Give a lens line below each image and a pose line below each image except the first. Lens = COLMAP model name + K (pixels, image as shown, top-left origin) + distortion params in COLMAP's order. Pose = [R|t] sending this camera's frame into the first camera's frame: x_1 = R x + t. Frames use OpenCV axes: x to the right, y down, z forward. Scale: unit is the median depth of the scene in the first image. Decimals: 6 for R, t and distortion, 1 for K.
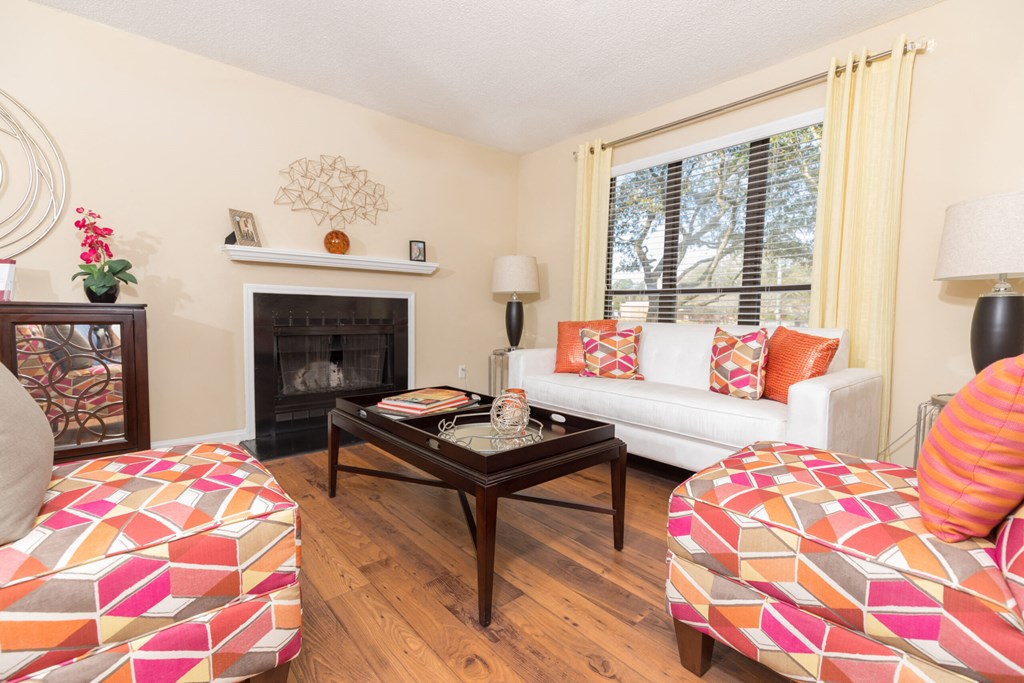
lens RADIAL K [[456.5, 0, 515.9], [0, 456.5, 345.2], [0, 0, 1]] dist [0.004811, 0.000302]
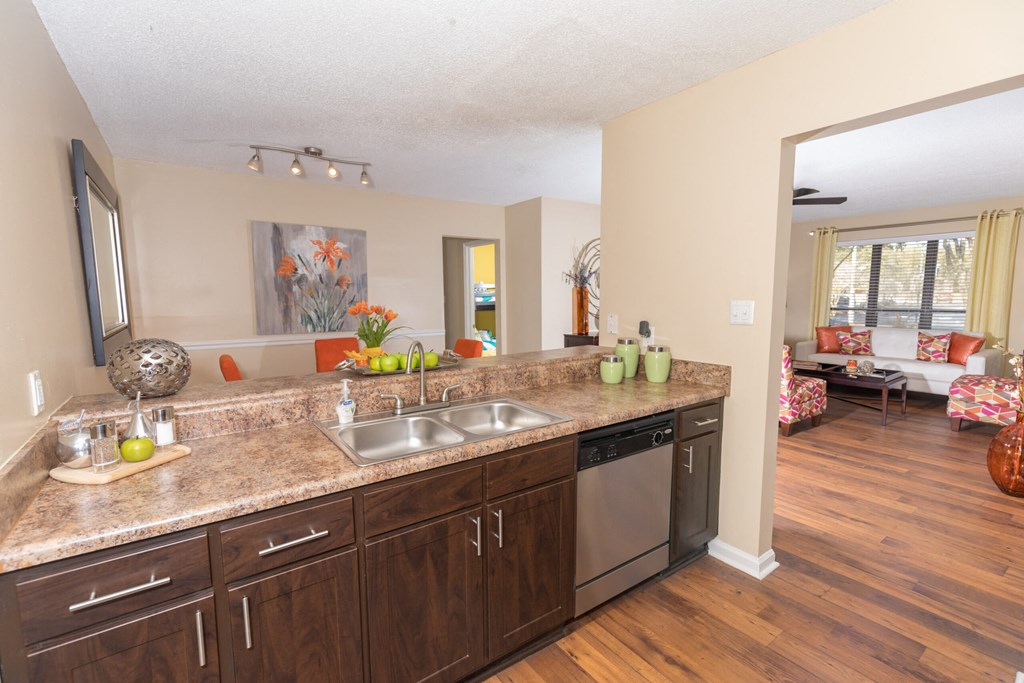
lens RADIAL K [[456.5, 0, 515.9], [0, 456.5, 345.2], [0, 0, 1]] dist [0.004811, 0.000302]
pose [[0.995198, -0.017692, -0.096271, -1.446779], [0.021864, 0.998859, 0.042454, -0.123811], [0.095410, -0.044355, 0.994449, -1.569312]]
